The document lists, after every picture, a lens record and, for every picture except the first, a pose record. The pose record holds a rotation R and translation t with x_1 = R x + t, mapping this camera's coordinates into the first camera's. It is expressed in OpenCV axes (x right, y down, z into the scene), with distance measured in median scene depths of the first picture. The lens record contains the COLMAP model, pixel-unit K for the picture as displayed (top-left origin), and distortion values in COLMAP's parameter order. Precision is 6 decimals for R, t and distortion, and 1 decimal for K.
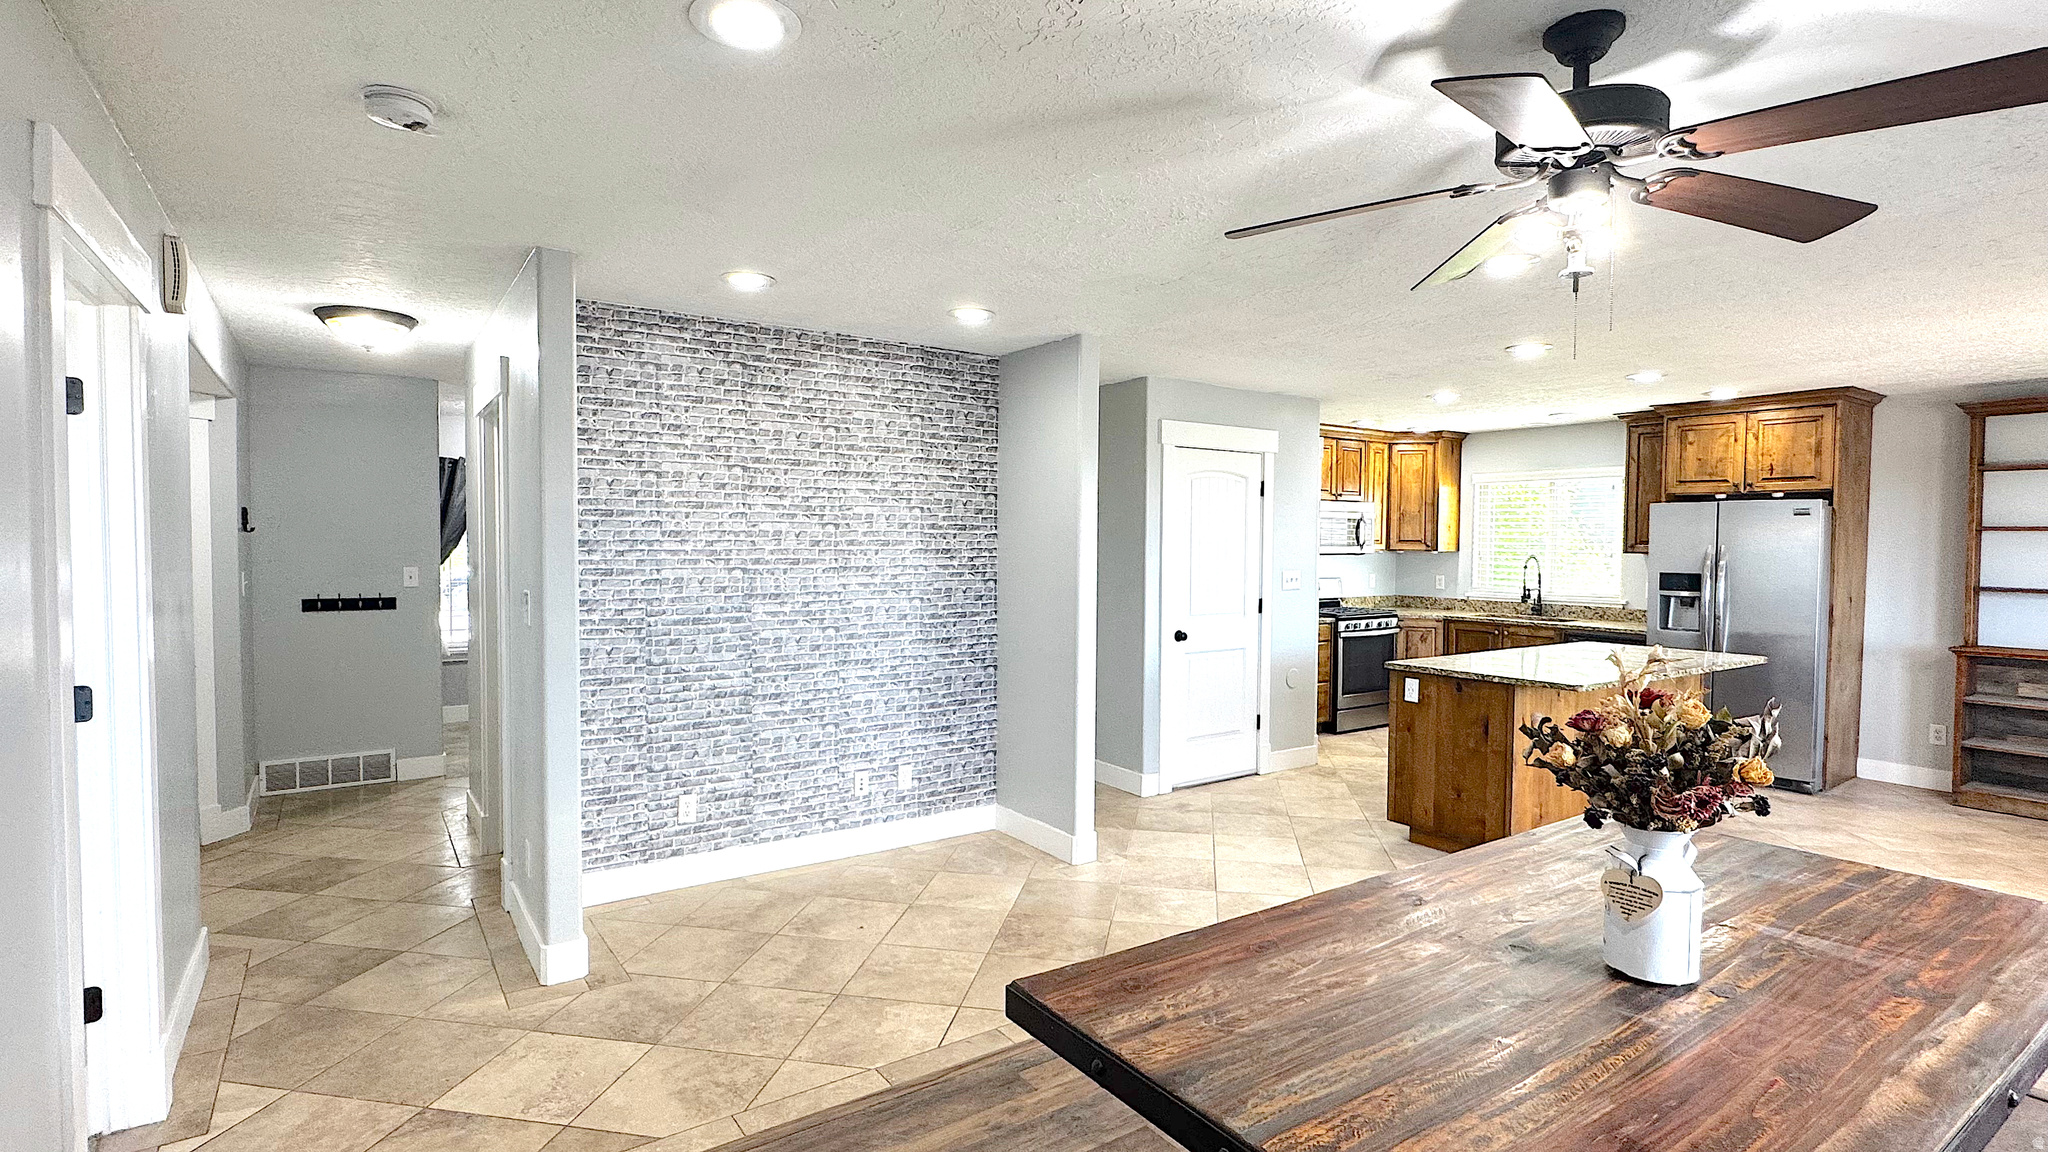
lens RADIAL K [[982.0, 0, 1023.4], [0, 982.0, 582.5], [0, 0, 1]] dist [0.001340, 0.000252]
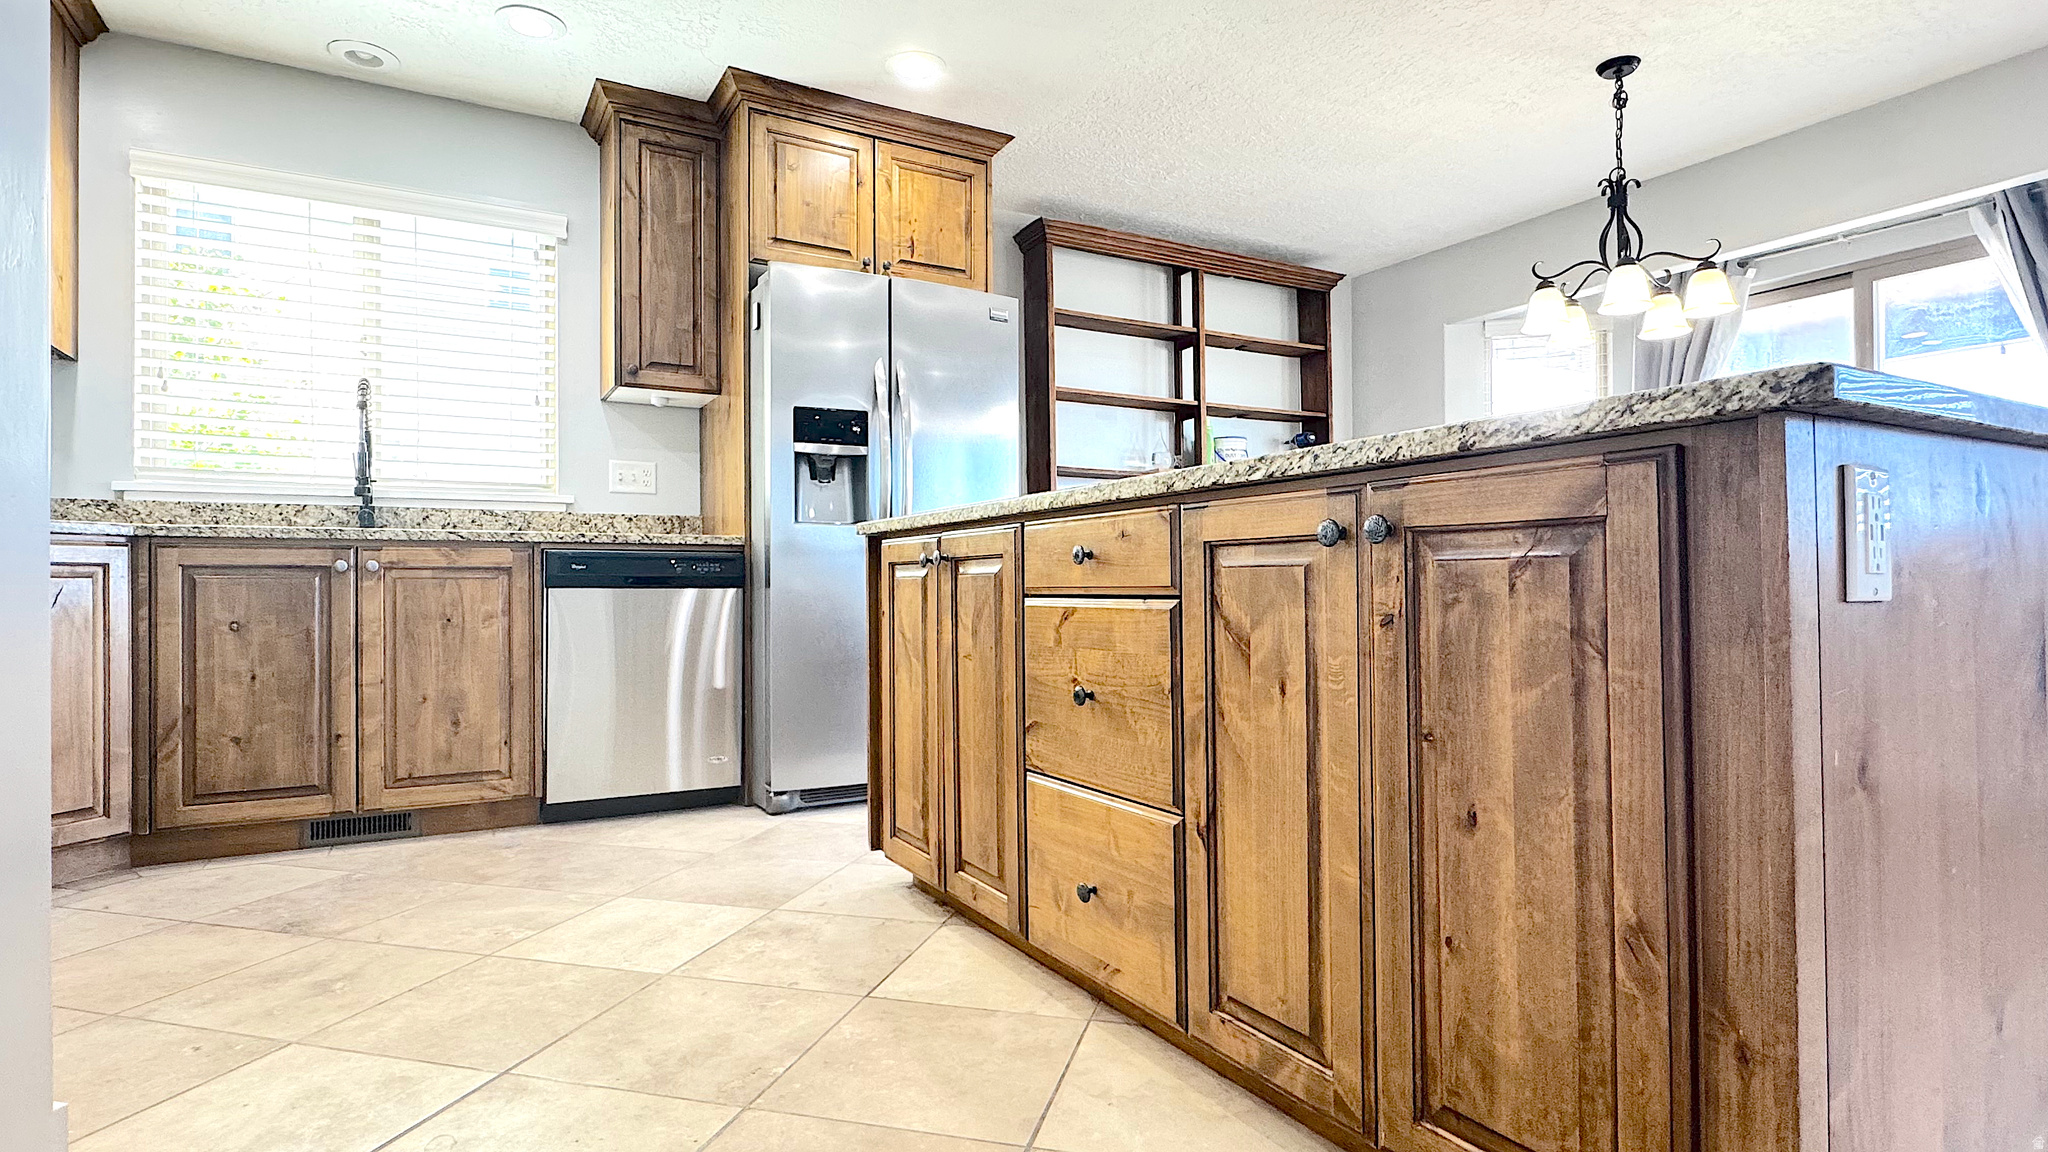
lens RADIAL K [[1037.4, 0, 1021.7], [0, 1037.4, 573.7], [0, 0, 1]] dist [0.002057, 0.000674]
pose [[0.099126, 0.004866, 0.995063, 0.130434], [0.048292, 0.998786, -0.009695, 0.070100], [-0.993902, 0.049015, 0.098770, 0.721428]]
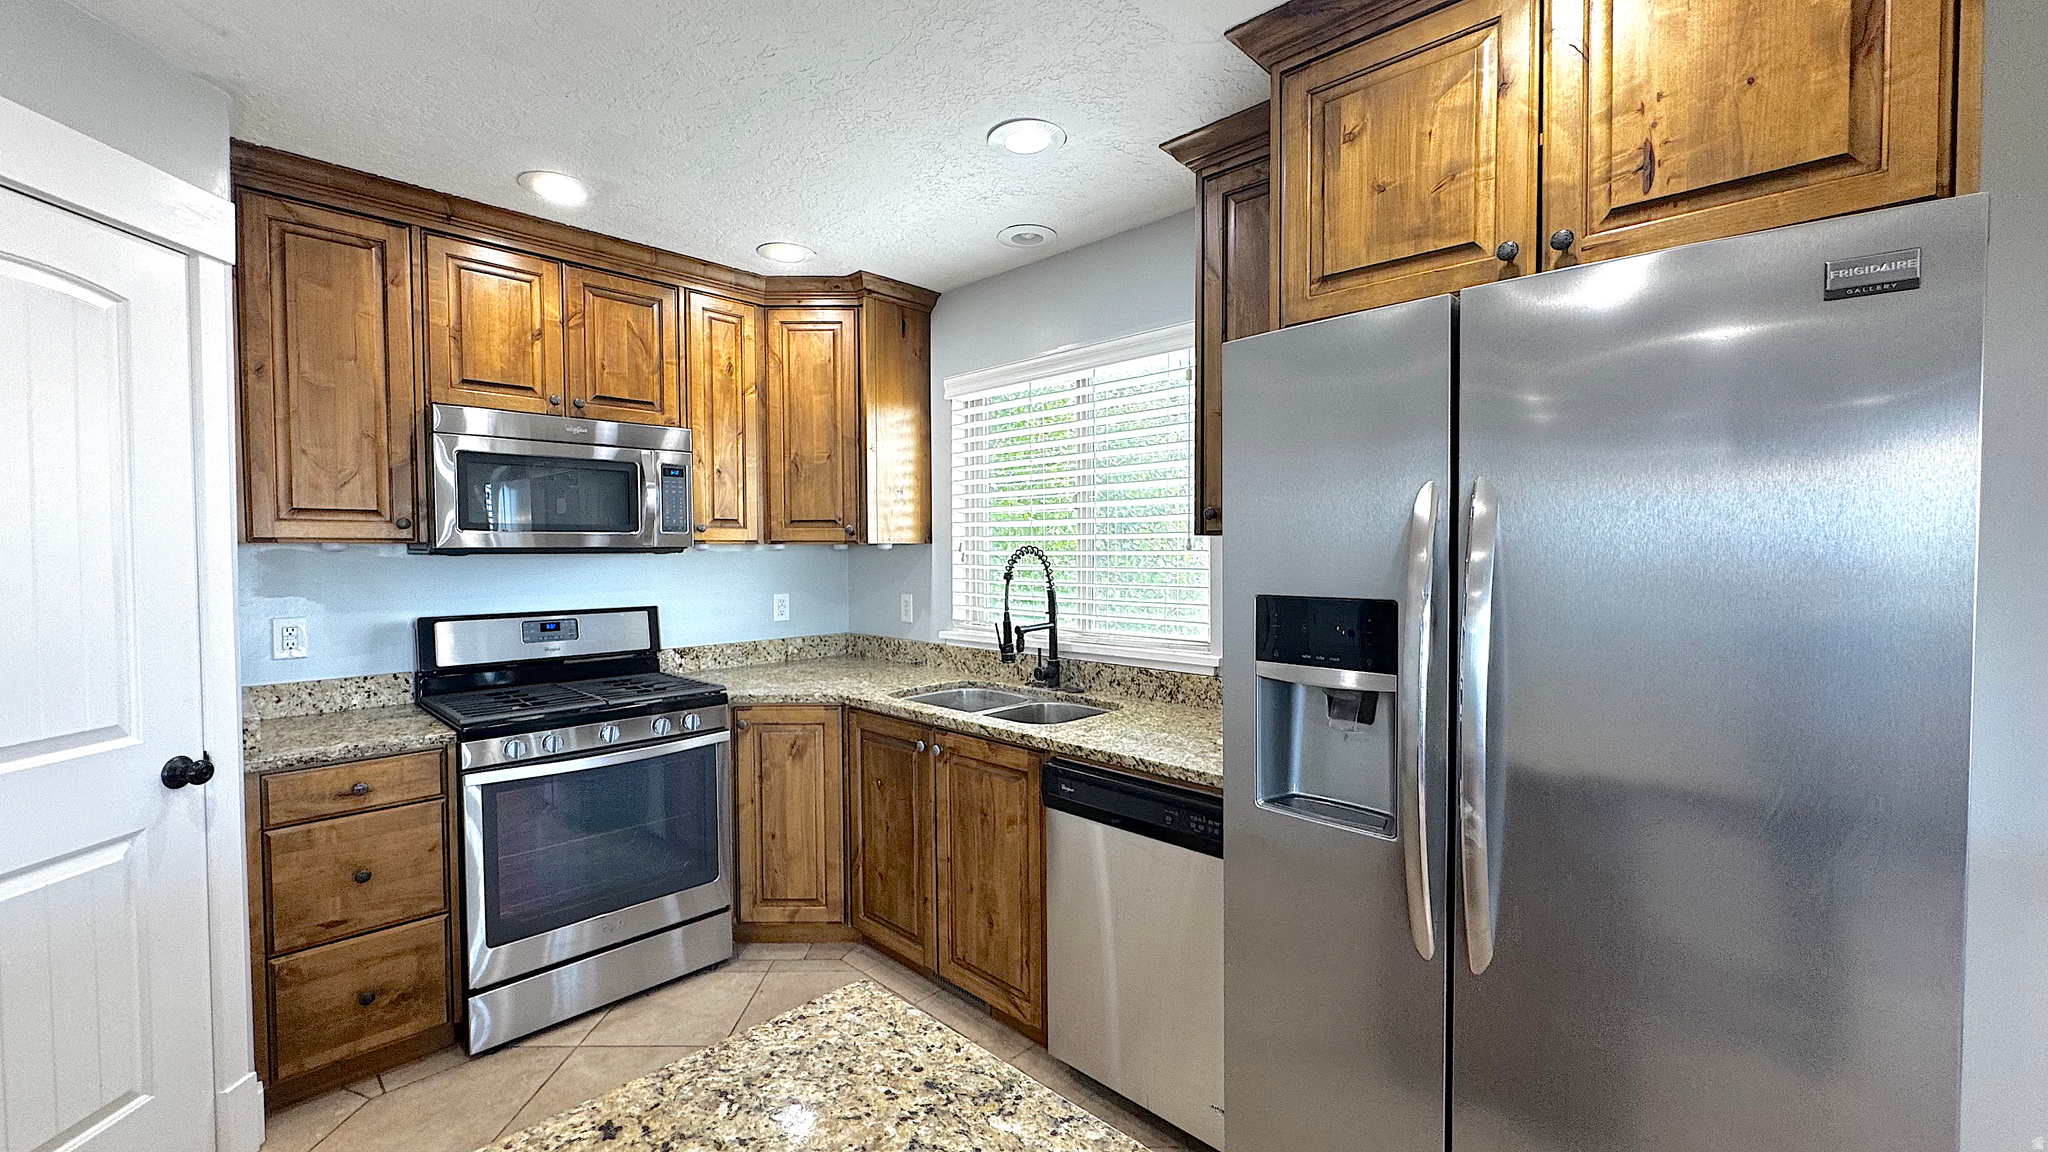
lens RADIAL K [[819.2, 0, 1025.7], [0, 819.2, 577.4], [0, 0, 1]] dist [-0.001083, -0.000323]
pose [[0.981444, -0.017944, 0.190908, 0.464882], [0.019729, 0.999778, -0.007456, -0.012691], [-0.190731, 0.011084, 0.981580, 0.678336]]
